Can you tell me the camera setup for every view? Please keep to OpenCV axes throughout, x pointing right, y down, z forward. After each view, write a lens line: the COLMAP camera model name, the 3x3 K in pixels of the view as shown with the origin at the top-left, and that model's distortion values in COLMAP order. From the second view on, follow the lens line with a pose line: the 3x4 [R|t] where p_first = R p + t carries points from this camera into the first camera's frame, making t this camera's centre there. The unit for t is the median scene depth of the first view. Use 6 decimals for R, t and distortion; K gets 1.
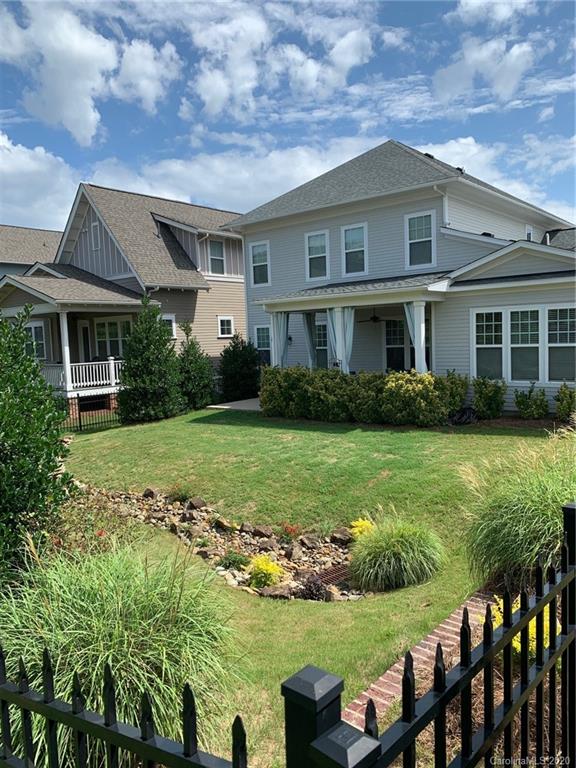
lens RADIAL K [[589.1, 0, 288.0], [0, 589.1, 384.0], [0, 0, 1]] dist [0.042122, -0.003318]
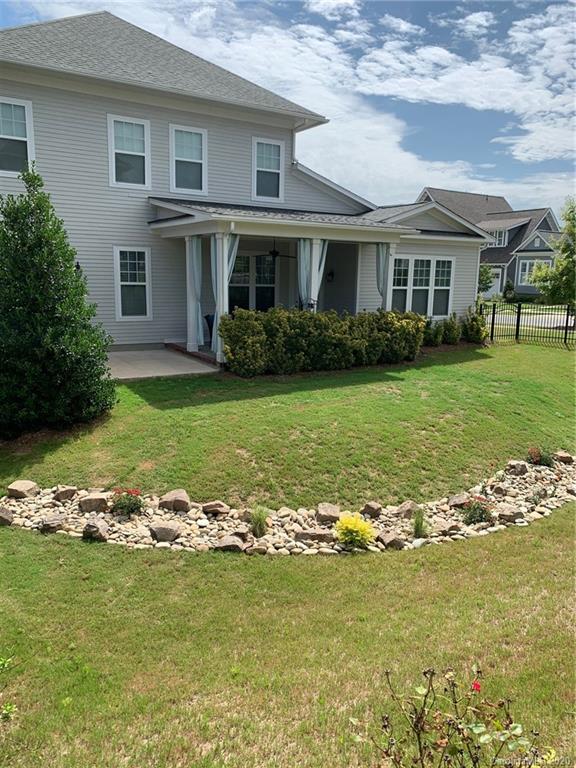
lens RADIAL K [[589.1, 0, 288.0], [0, 589.1, 384.0], [0, 0, 1]] dist [0.042122, -0.003318]
pose [[0.326366, -0.137778, 0.935148, -0.881484], [0.038985, 0.990440, 0.132319, -0.039206], [-0.944439, -0.006728, 0.328617, 0.844655]]
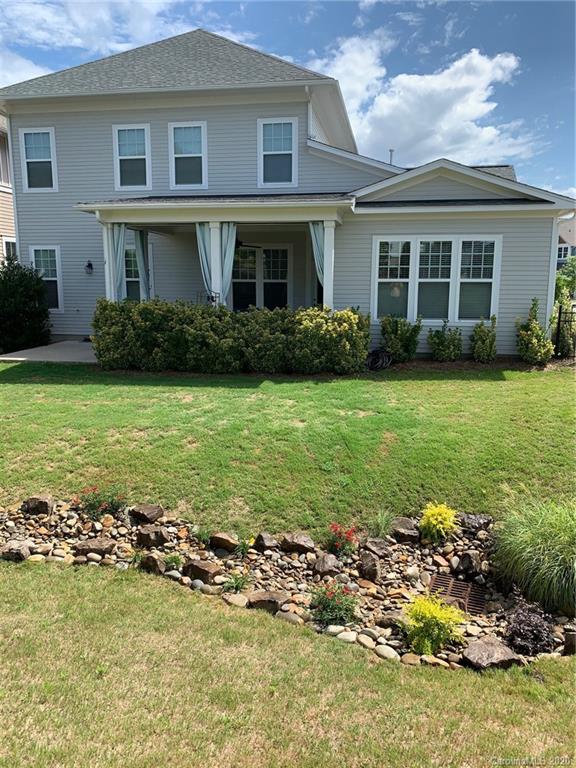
lens RADIAL K [[600.2, 0, 286.6], [0, 600.2, 374.6], [0, 0, 1]] dist [0.025446, -0.002203]
pose [[0.867939, -0.039112, 0.495128, -0.254350], [0.004869, 0.997517, 0.070262, 0.012932], [-0.496646, -0.058573, 0.865974, 0.305830]]
